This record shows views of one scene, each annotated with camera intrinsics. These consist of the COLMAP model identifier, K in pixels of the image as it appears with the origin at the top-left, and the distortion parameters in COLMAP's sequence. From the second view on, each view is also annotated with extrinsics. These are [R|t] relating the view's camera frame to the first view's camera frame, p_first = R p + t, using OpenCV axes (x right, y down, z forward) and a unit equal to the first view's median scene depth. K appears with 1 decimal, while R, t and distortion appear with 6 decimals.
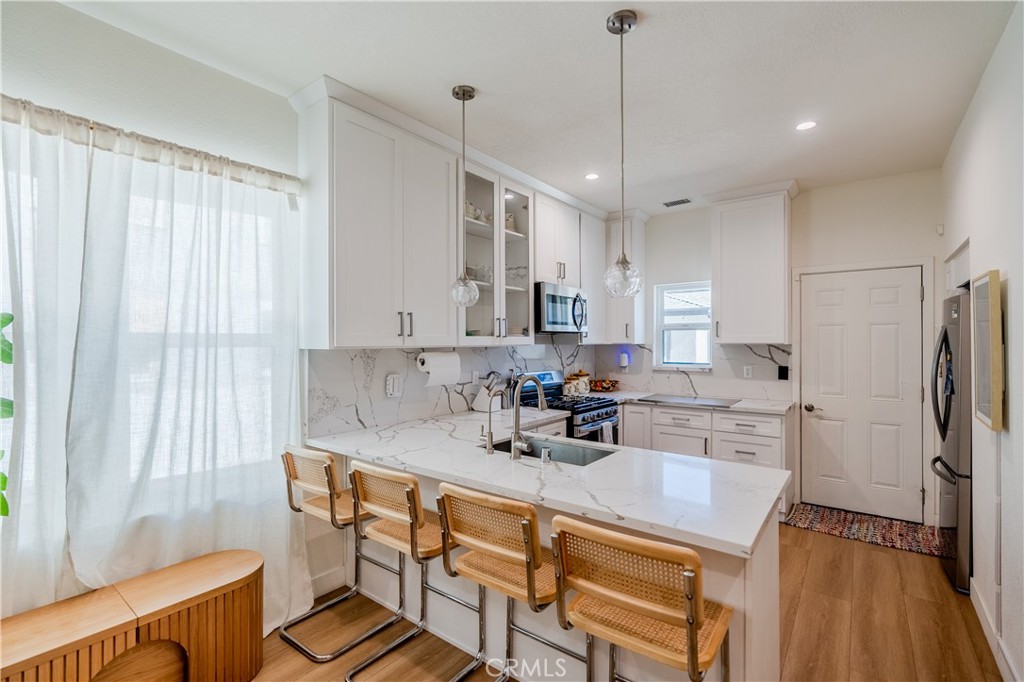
lens RADIAL K [[461.8, 0, 510.3], [0, 461.8, 338.8], [0, 0, 1]] dist [-0.007735, 0.002506]
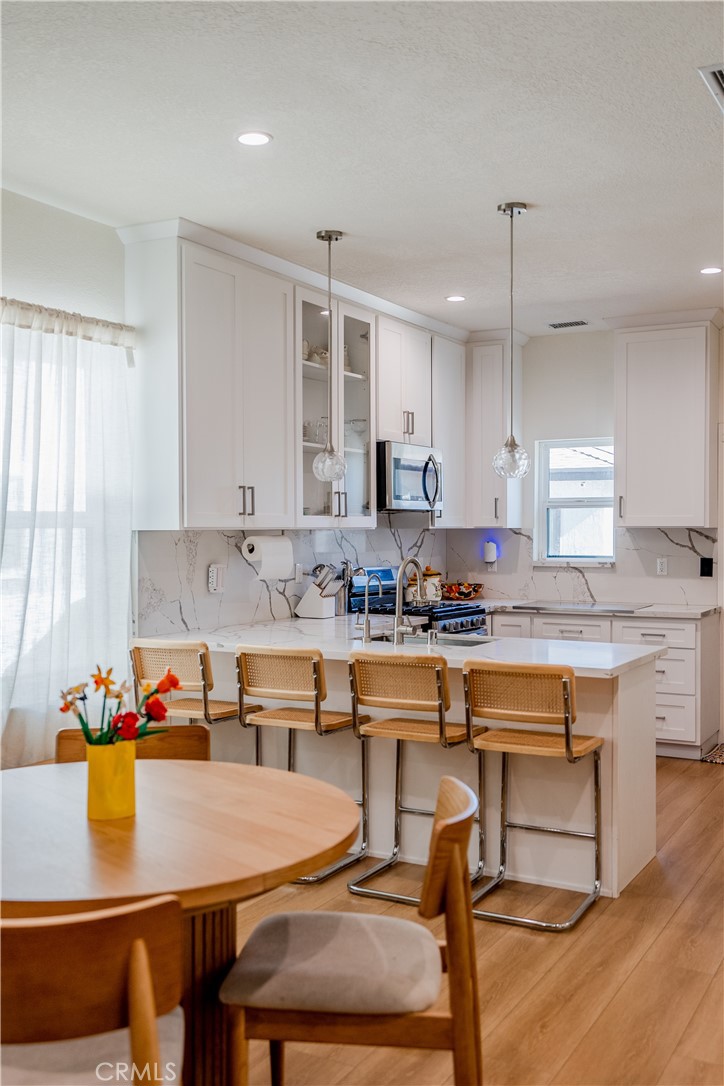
lens RADIAL K [[1075.8, 0, 368.0], [0, 1075.8, 542.8], [0, 0, 1]] dist [0.015860, 0.000000]
pose [[0.987967, -0.001262, 0.154661, -0.224146], [-0.001519, 0.999839, 0.017858, 0.006410], [-0.154658, -0.017878, 0.987806, -0.669947]]
